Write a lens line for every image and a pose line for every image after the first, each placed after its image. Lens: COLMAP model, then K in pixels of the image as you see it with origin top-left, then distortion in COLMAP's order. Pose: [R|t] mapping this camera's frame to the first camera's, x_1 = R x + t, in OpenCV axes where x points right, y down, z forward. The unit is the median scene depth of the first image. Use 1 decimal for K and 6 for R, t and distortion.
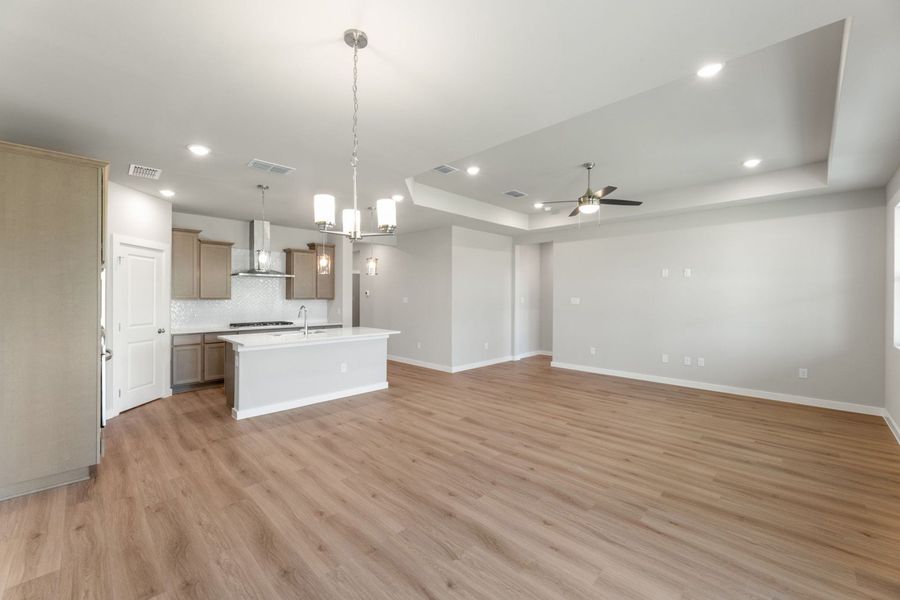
lens RADIAL K [[364.2, 0, 450.1], [0, 364.2, 300.0], [0, 0, 1]] dist [0.001633, -0.000357]
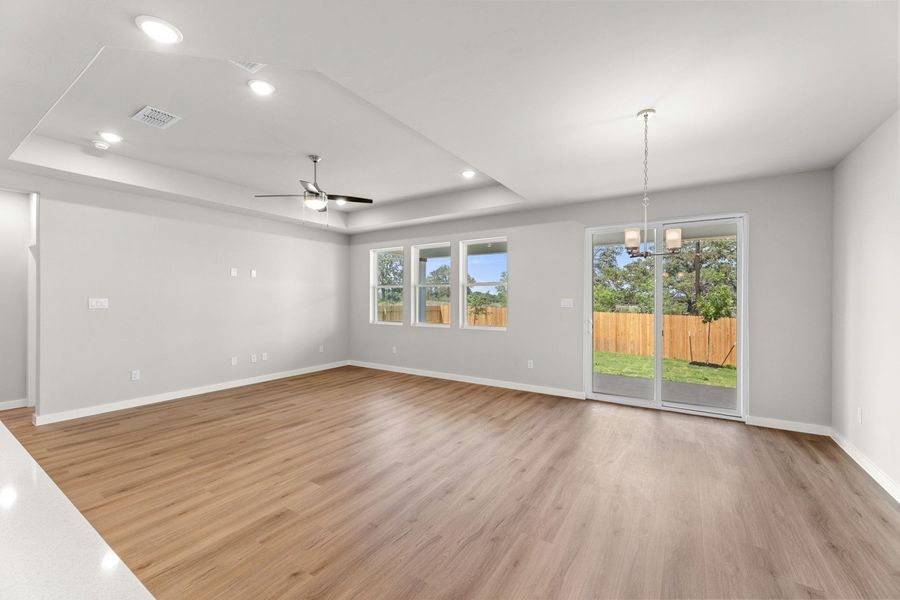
lens RADIAL K [[364.2, 0, 451.6], [0, 364.2, 298.3], [0, 0, 1]] dist [0.001633, -0.000357]
pose [[-0.208923, -0.003285, 0.977927, -0.562022], [0.005522, 0.999974, 0.004539, -0.007843], [-0.977917, 0.006349, -0.208899, 0.766483]]
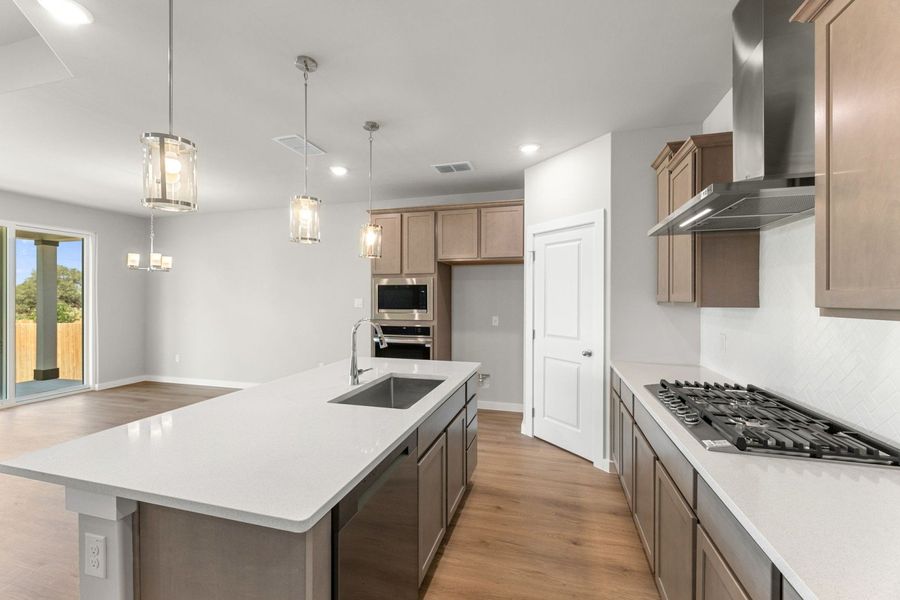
lens RADIAL K [[364.2, 0, 450.6], [0, 364.2, 298.3], [0, 0, 1]] dist [0.001633, -0.000357]
pose [[-0.870737, -0.001745, -0.491745, -0.284145], [-0.005889, 0.999959, 0.006880, -0.011810], [0.491713, 0.008886, -0.870712, 1.446458]]
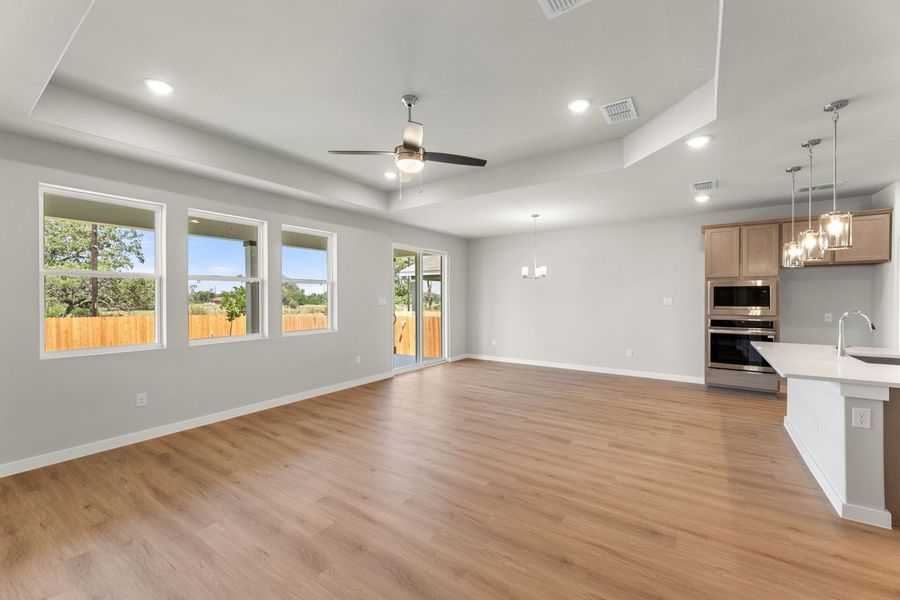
lens RADIAL K [[364.2, 0, 453.4], [0, 364.2, 297.7], [0, 0, 1]] dist [0.001633, -0.000357]
pose [[-0.983539, -0.000114, -0.180695, 0.384249], [-0.001526, 0.999969, 0.007677, -0.010500], [0.180689, 0.007826, -0.983509, 1.515035]]
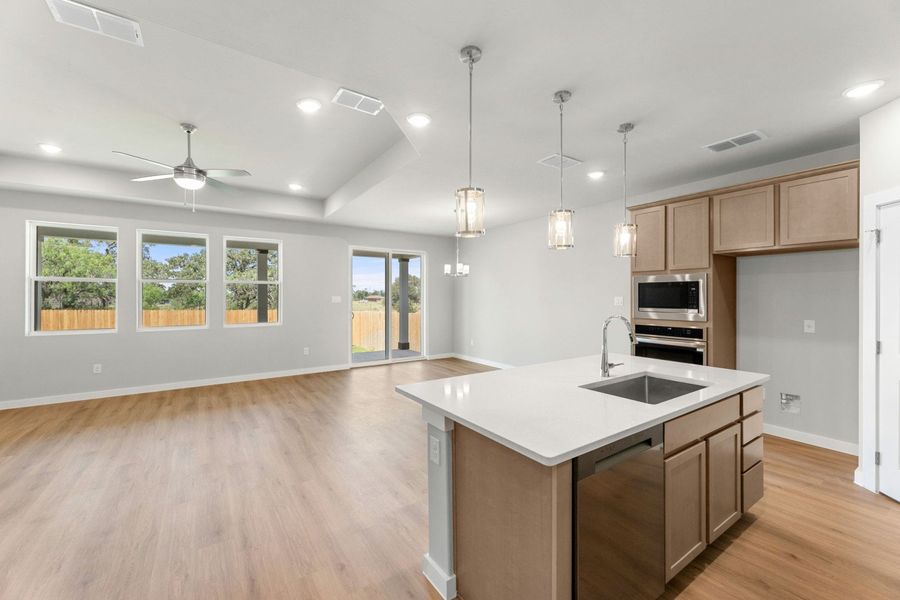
lens RADIAL K [[364.2, 0, 452.7], [0, 364.2, 294.5], [0, 0, 1]] dist [0.001633, -0.000357]
pose [[-0.983756, -0.001152, 0.179506, -0.289400], [-0.000452, 0.999992, 0.003938, -0.012592], [-0.179509, 0.003793, -0.983749, 1.508936]]
